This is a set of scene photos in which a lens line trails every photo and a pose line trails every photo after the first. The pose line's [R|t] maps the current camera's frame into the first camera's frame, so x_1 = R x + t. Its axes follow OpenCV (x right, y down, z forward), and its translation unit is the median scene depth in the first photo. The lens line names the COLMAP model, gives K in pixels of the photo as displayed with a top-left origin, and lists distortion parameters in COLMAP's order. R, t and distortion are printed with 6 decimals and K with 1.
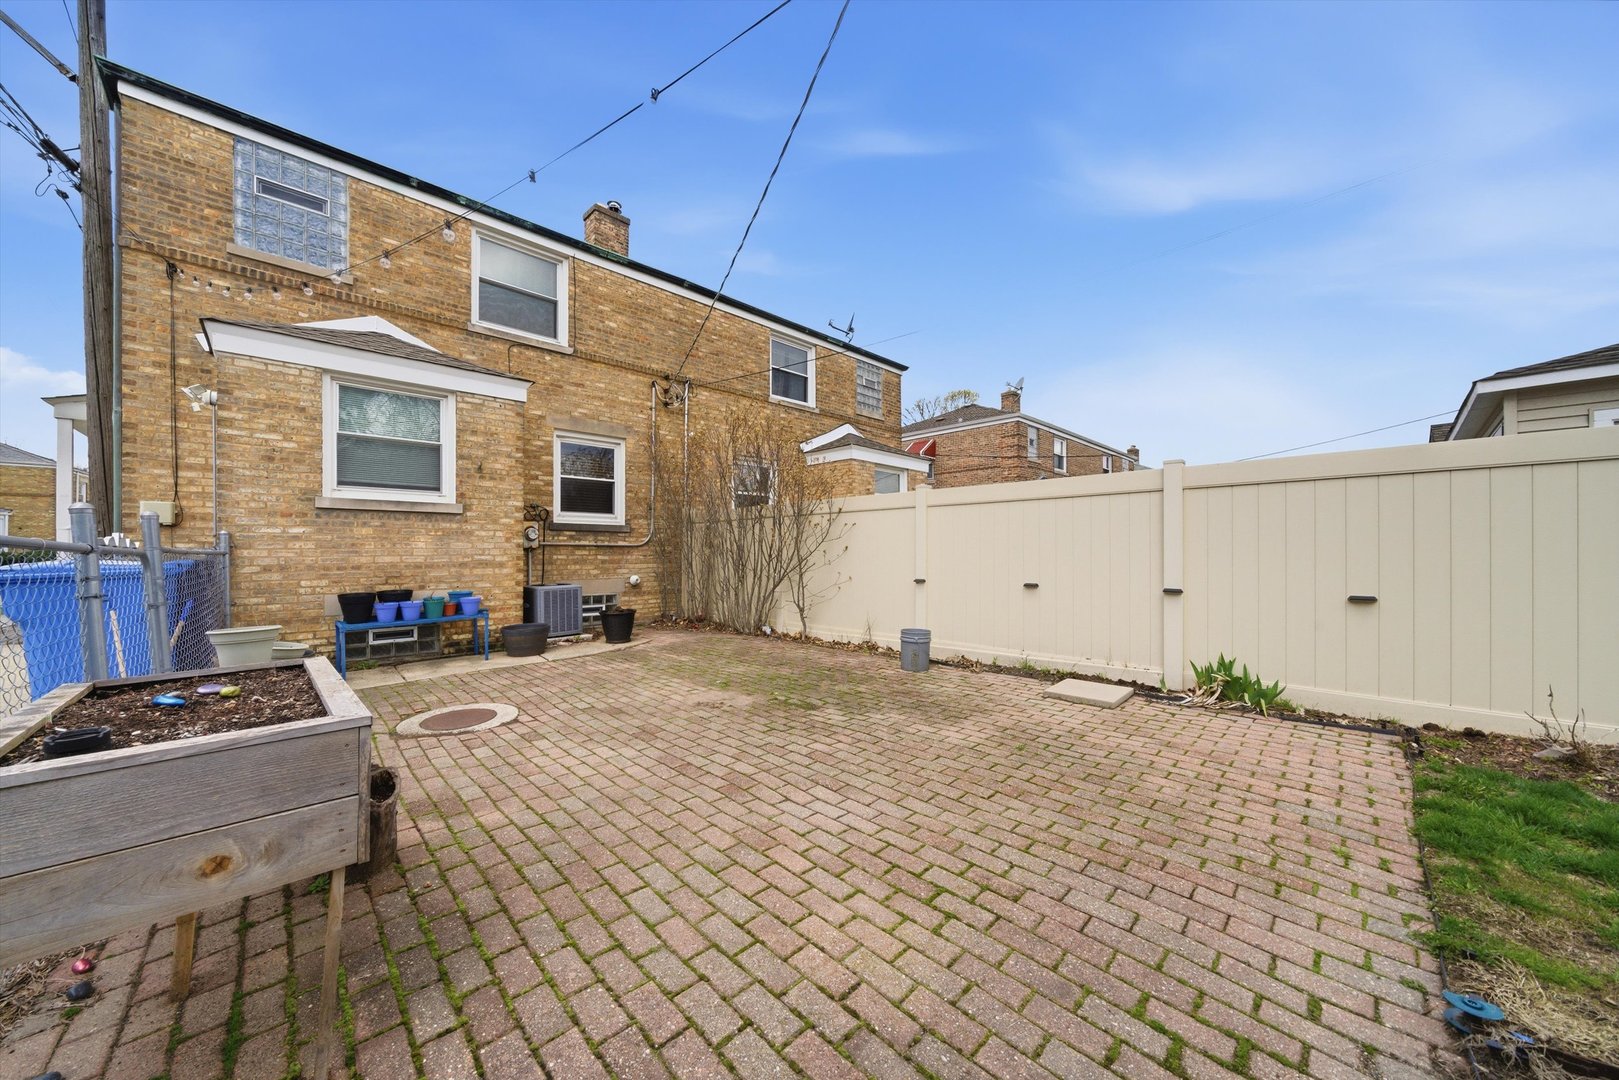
lens RADIAL K [[568.0, 0, 813.1], [0, 568.0, 552.0], [0, 0, 1]] dist [-0.015267, 0.007564]
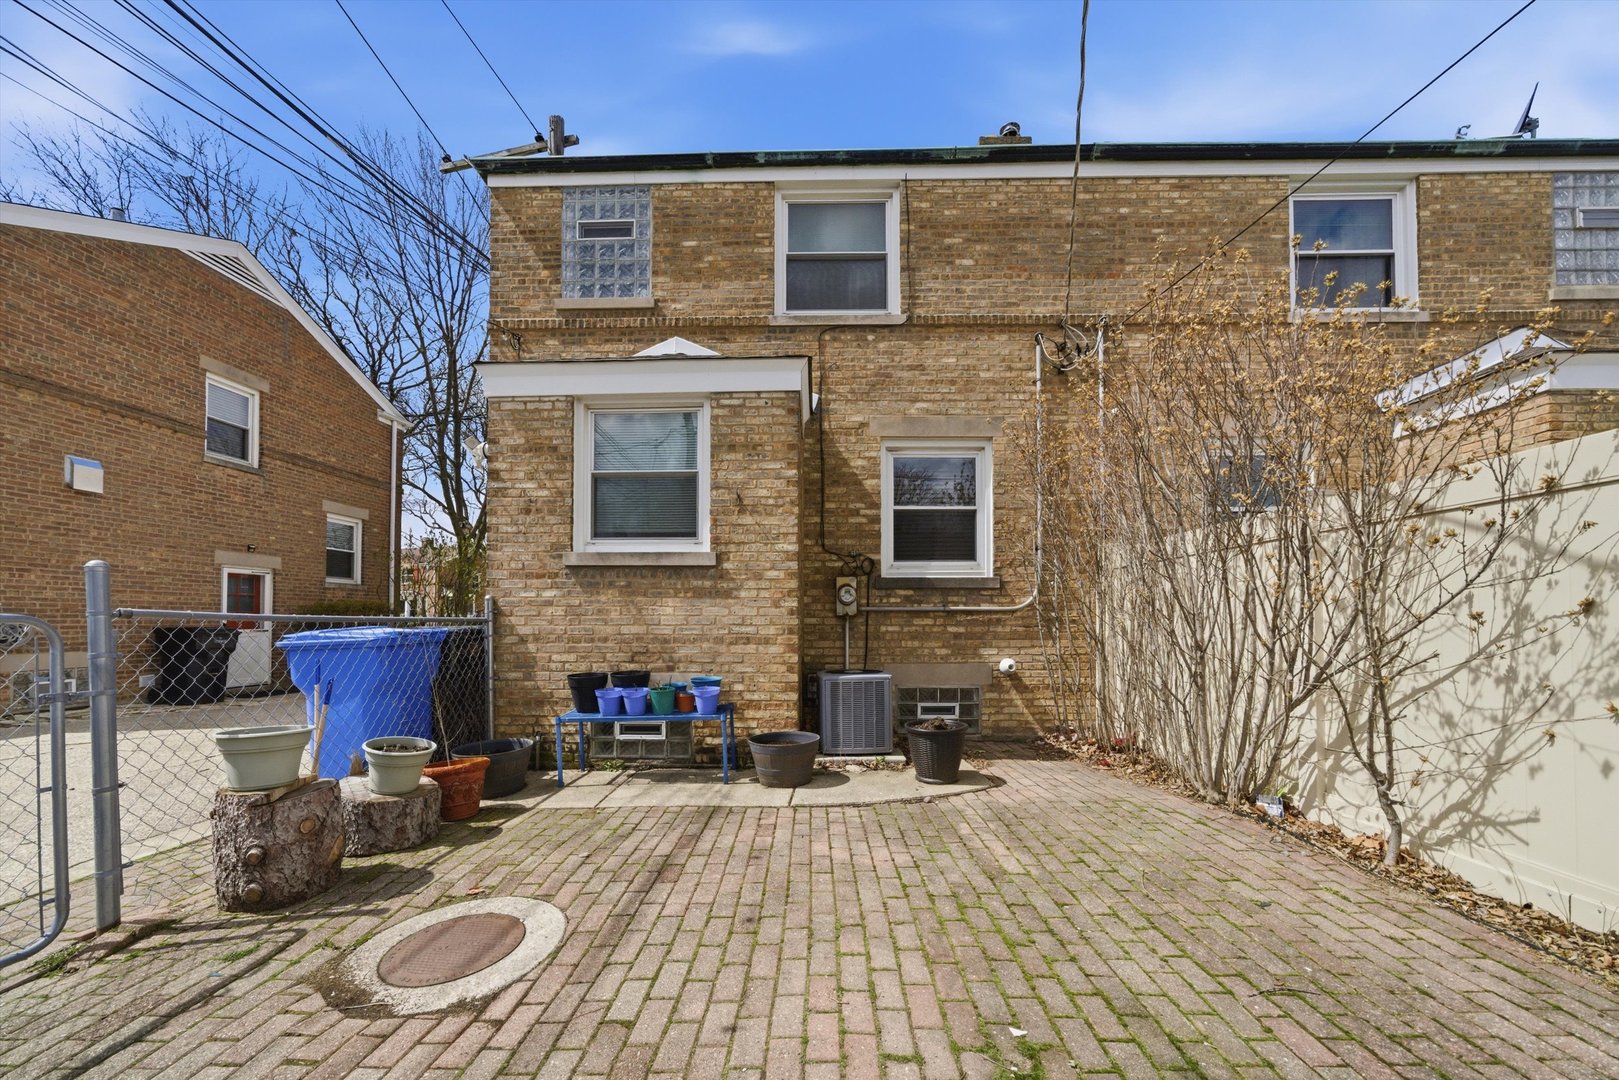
lens RADIAL K [[603.5, 0, 806.9], [0, 603.5, 614.7], [0, 0, 1]] dist [-0.021308, 0.006466]
pose [[0.706624, -0.006095, -0.707562, -0.012425], [-0.002641, 0.999933, -0.011251, 0.001237], [0.707584, 0.009819, 0.706561, 0.529146]]
